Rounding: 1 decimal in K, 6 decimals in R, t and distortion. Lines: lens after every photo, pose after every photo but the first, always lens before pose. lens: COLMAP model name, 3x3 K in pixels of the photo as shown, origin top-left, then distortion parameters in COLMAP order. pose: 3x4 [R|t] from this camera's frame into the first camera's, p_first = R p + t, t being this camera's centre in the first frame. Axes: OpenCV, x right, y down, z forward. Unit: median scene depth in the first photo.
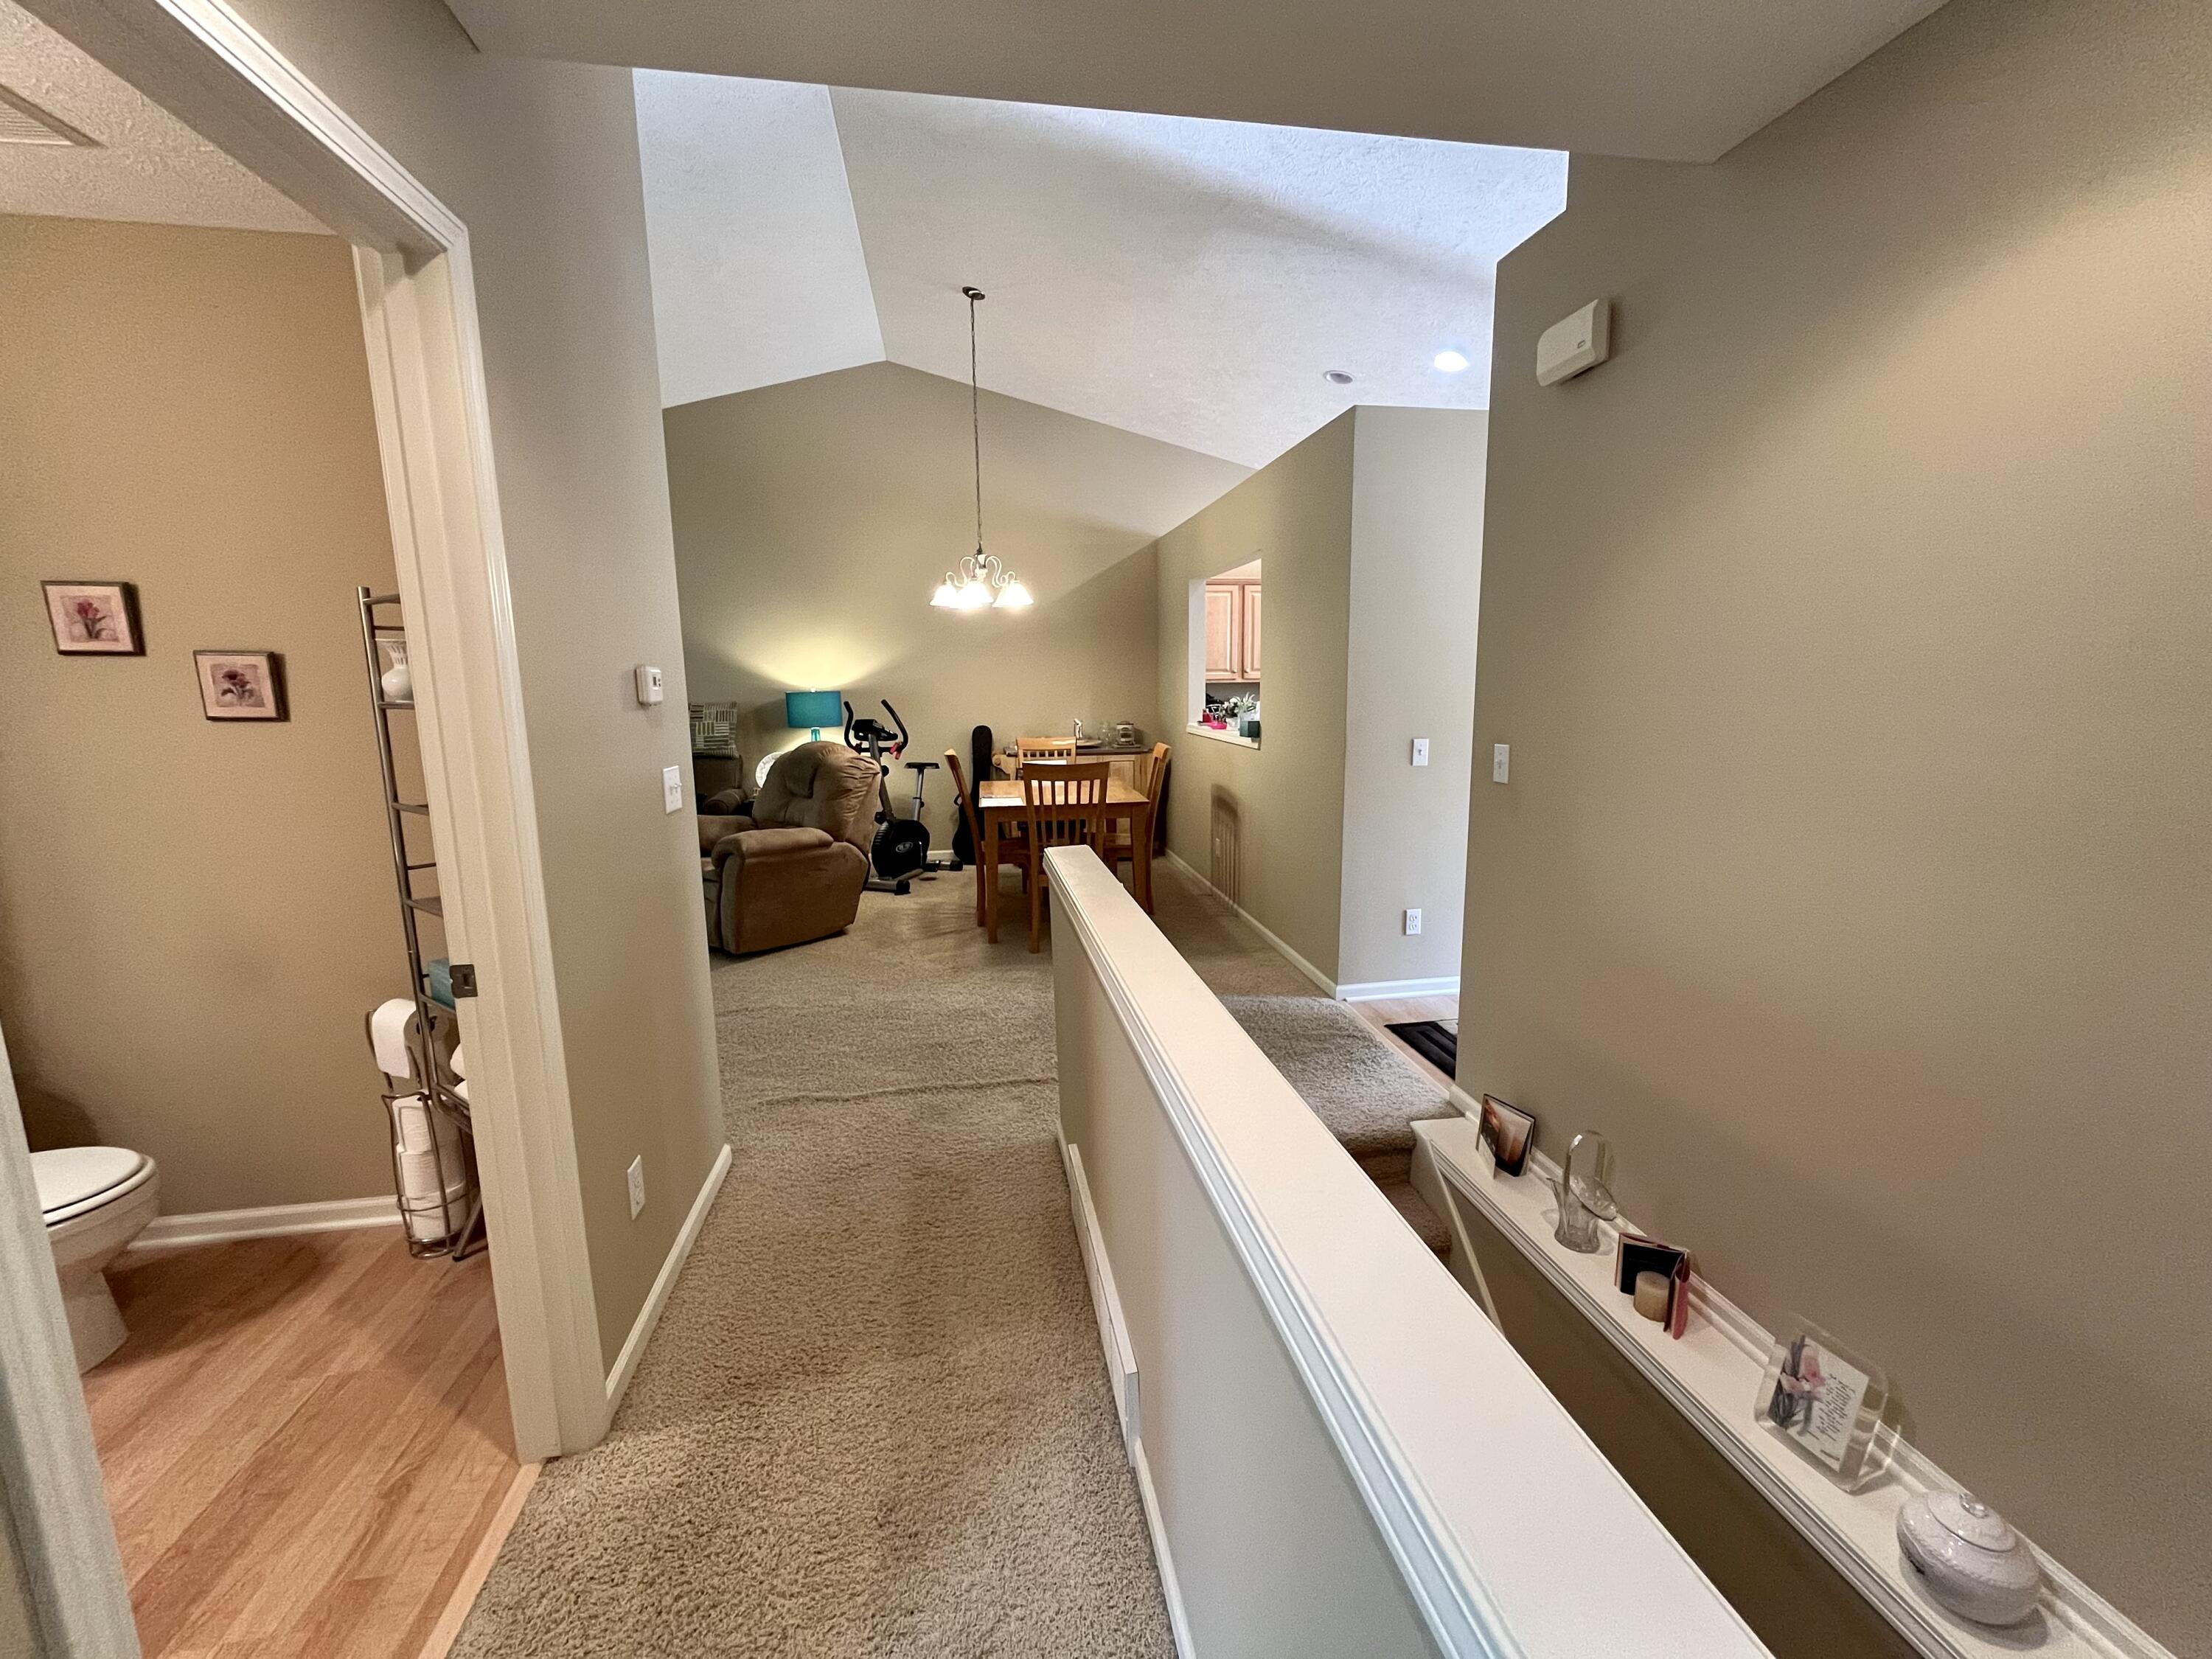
lens RADIAL K [[893.8, 0, 1113.6], [0, 893.8, 819.5], [0, 0, 1]] dist [-0.004332, 0.000045]
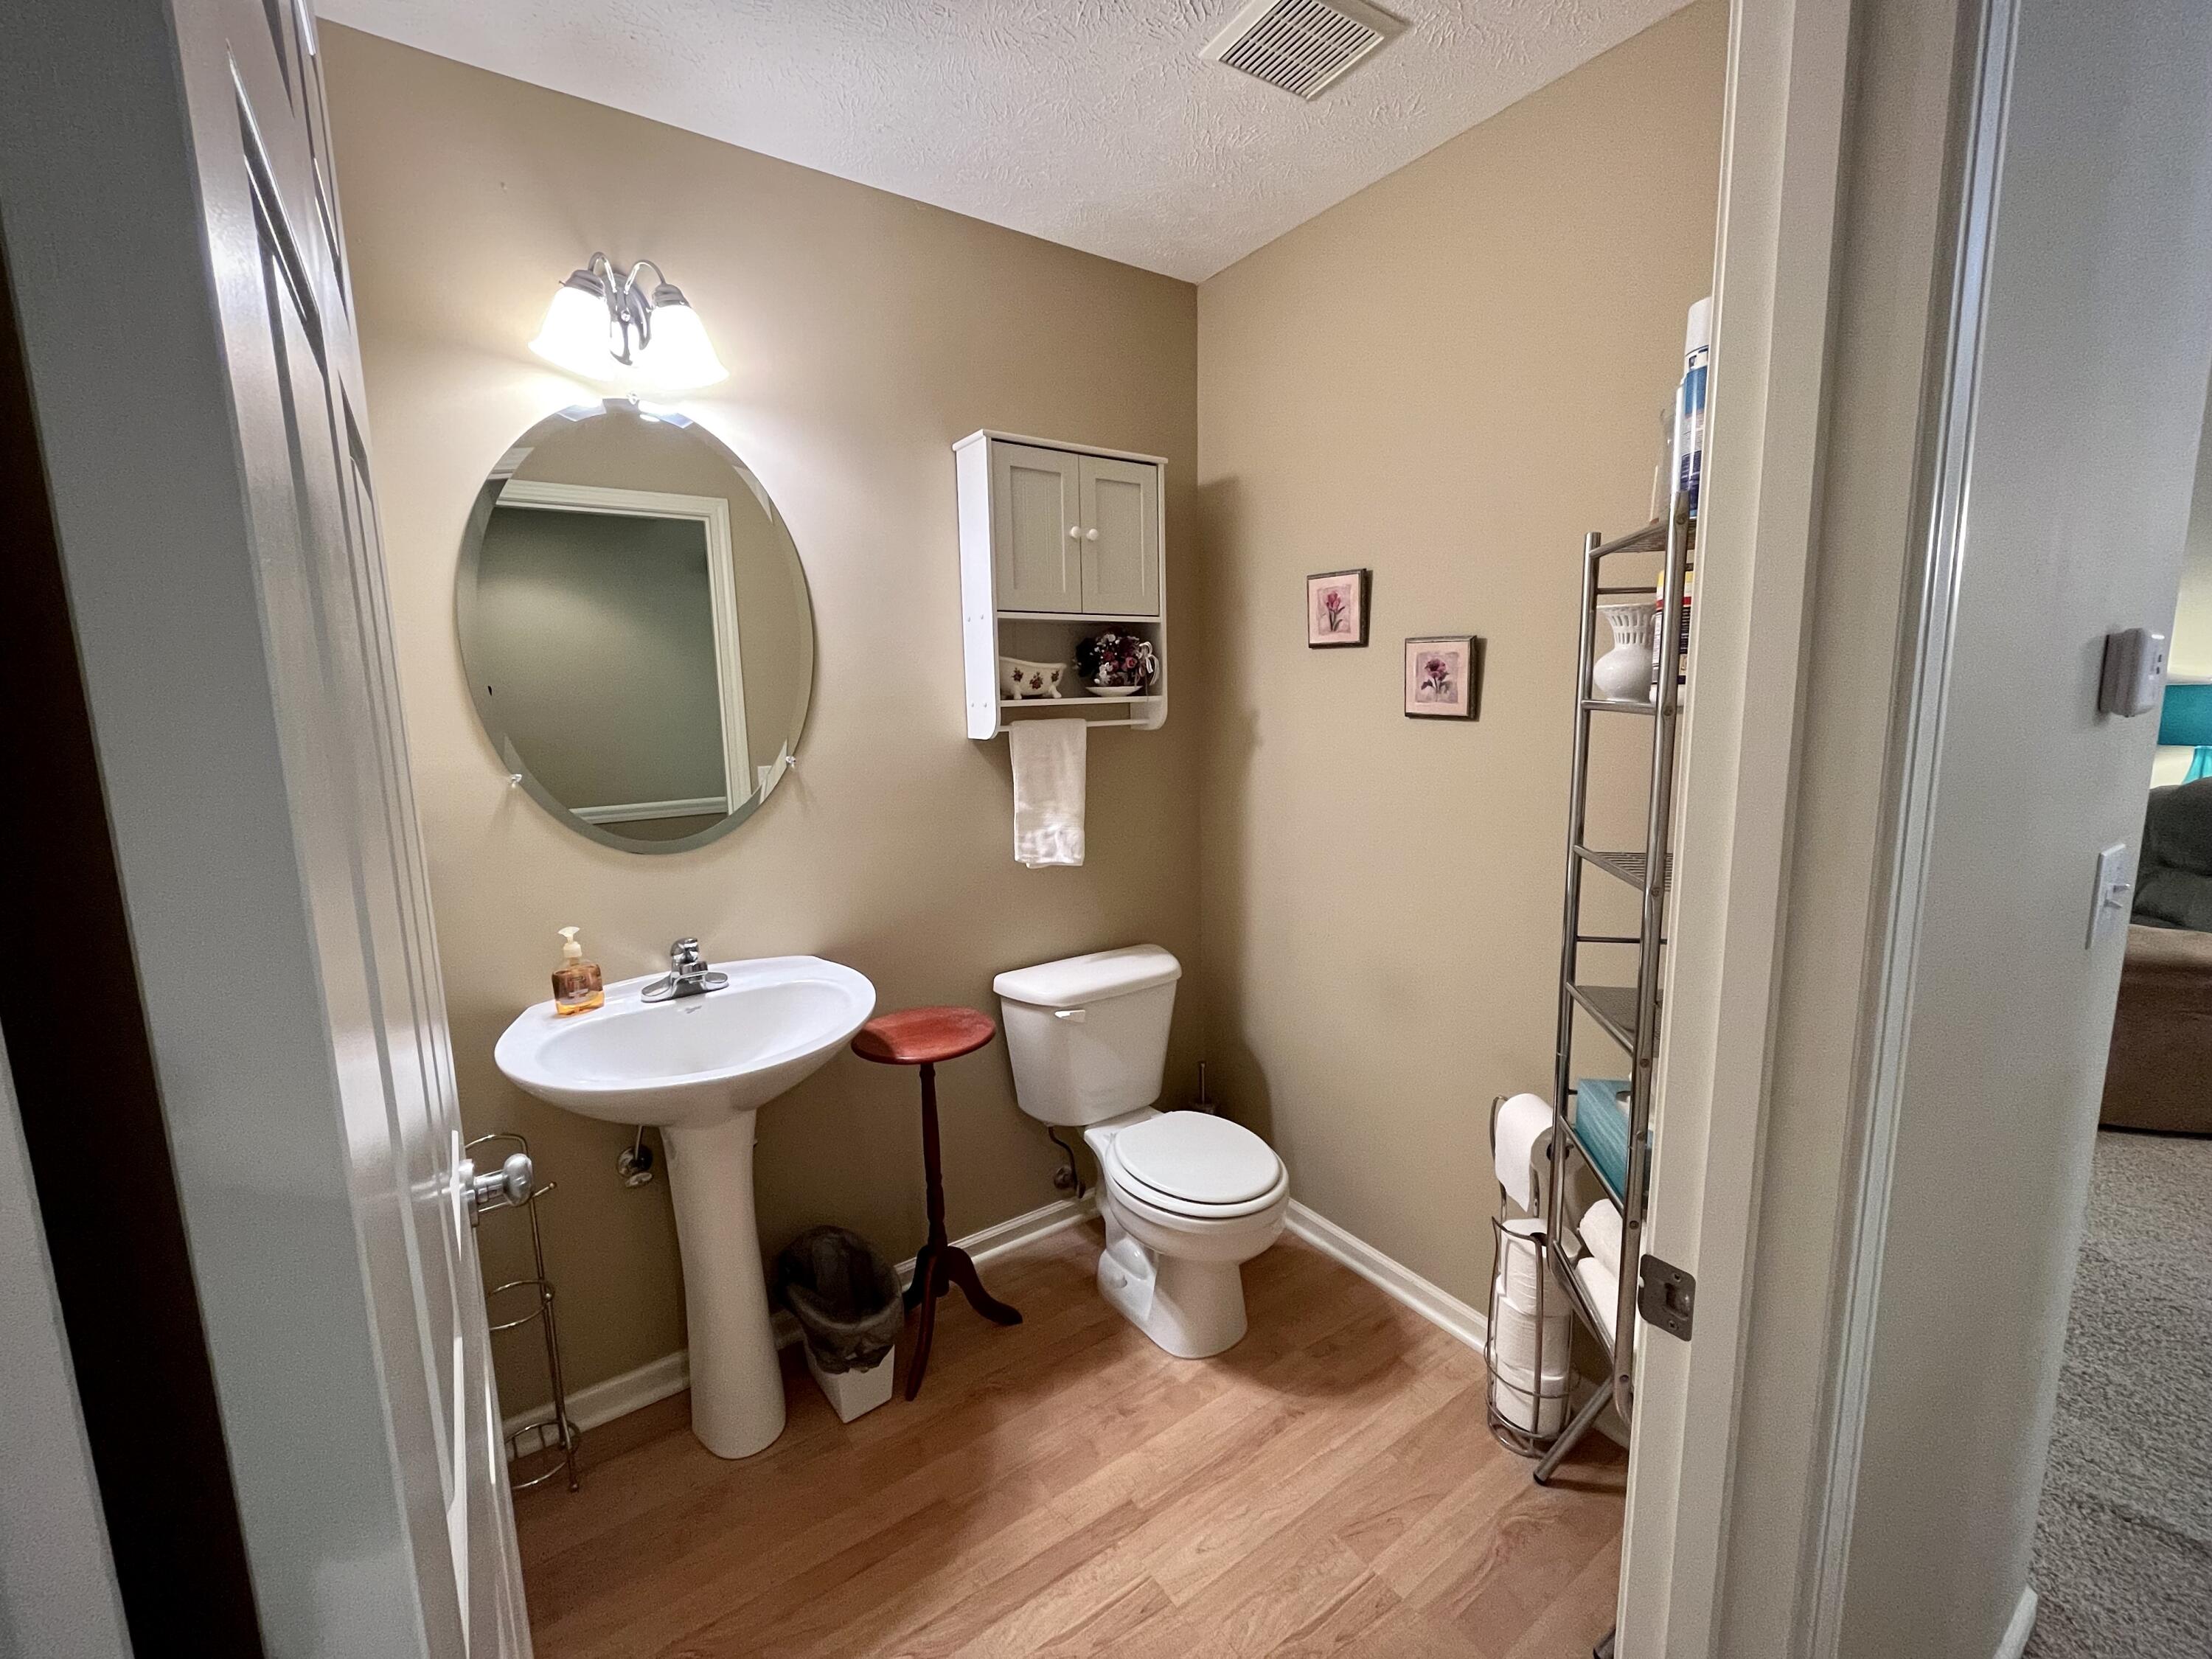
lens RADIAL K [[893.8, 0, 1109.6], [0, 893.8, 823.8], [0, 0, 1]] dist [-0.004332, 0.000045]
pose [[0.415404, 0.138337, -0.899057, -0.324831], [-0.126173, 0.987577, 0.093660, -0.052494], [0.900844, 0.074530, 0.427697, 0.361051]]
